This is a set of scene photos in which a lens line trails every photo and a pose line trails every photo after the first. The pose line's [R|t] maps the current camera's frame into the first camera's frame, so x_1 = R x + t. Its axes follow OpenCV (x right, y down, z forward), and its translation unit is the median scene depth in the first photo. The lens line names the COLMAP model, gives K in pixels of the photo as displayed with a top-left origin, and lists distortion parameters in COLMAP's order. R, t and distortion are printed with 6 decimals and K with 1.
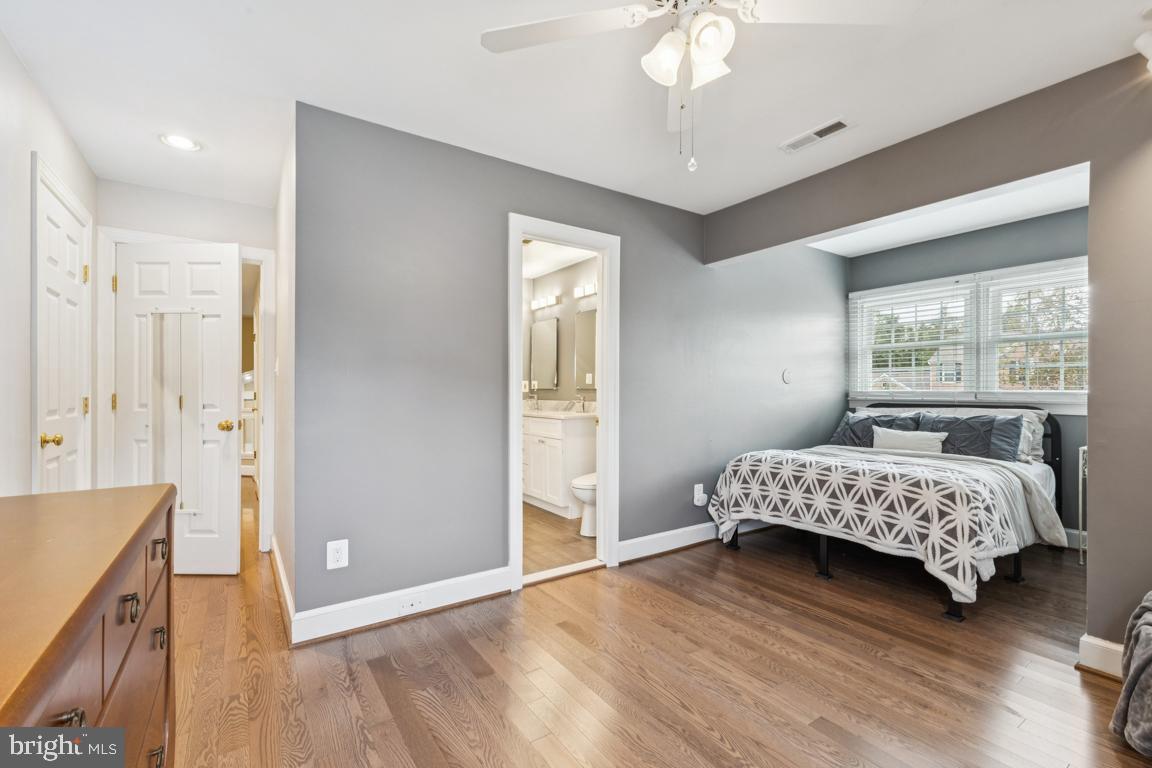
lens RADIAL K [[502.9, 0, 578.7], [0, 502.9, 383.7], [0, 0, 1]] dist [0.012218, 0.000422]
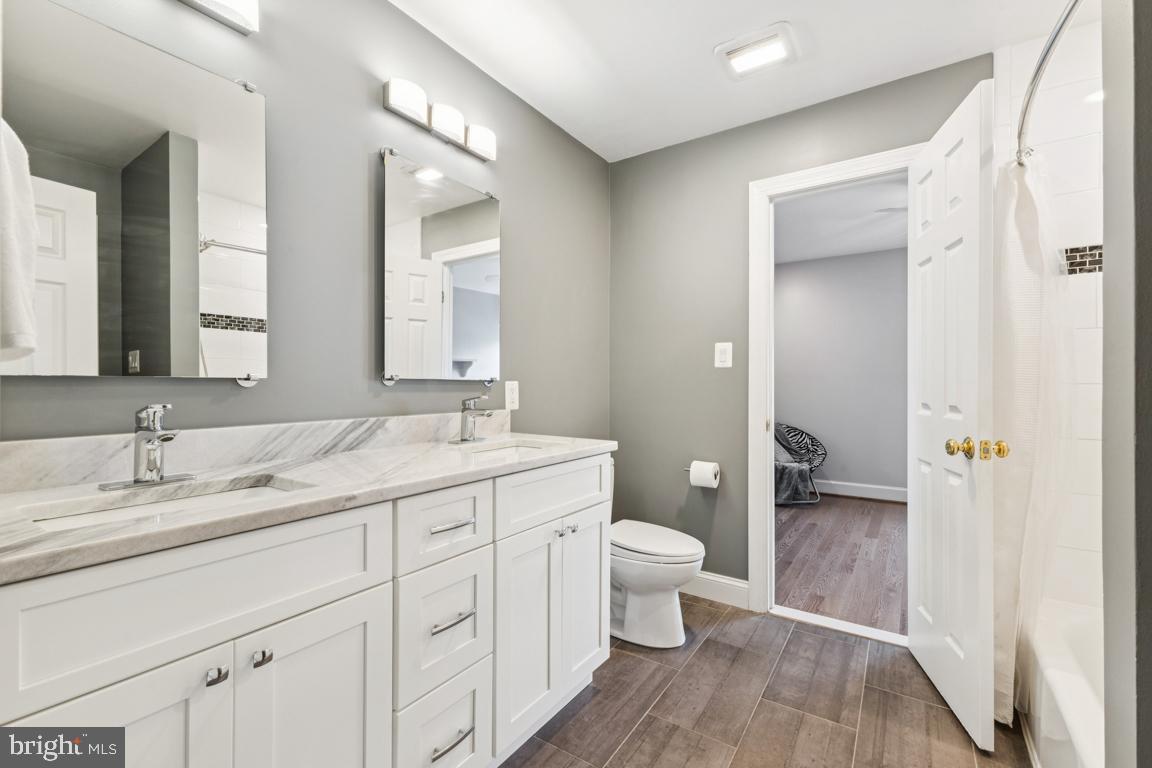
lens RADIAL K [[502.9, 0, 578.7], [0, 502.9, 383.7], [0, 0, 1]] dist [0.012218, 0.000422]
pose [[-0.371076, 0.002253, 0.928600, -0.834772], [-0.007668, 0.999956, -0.005491, 0.031585], [-0.928571, -0.009158, -0.371042, 2.335228]]
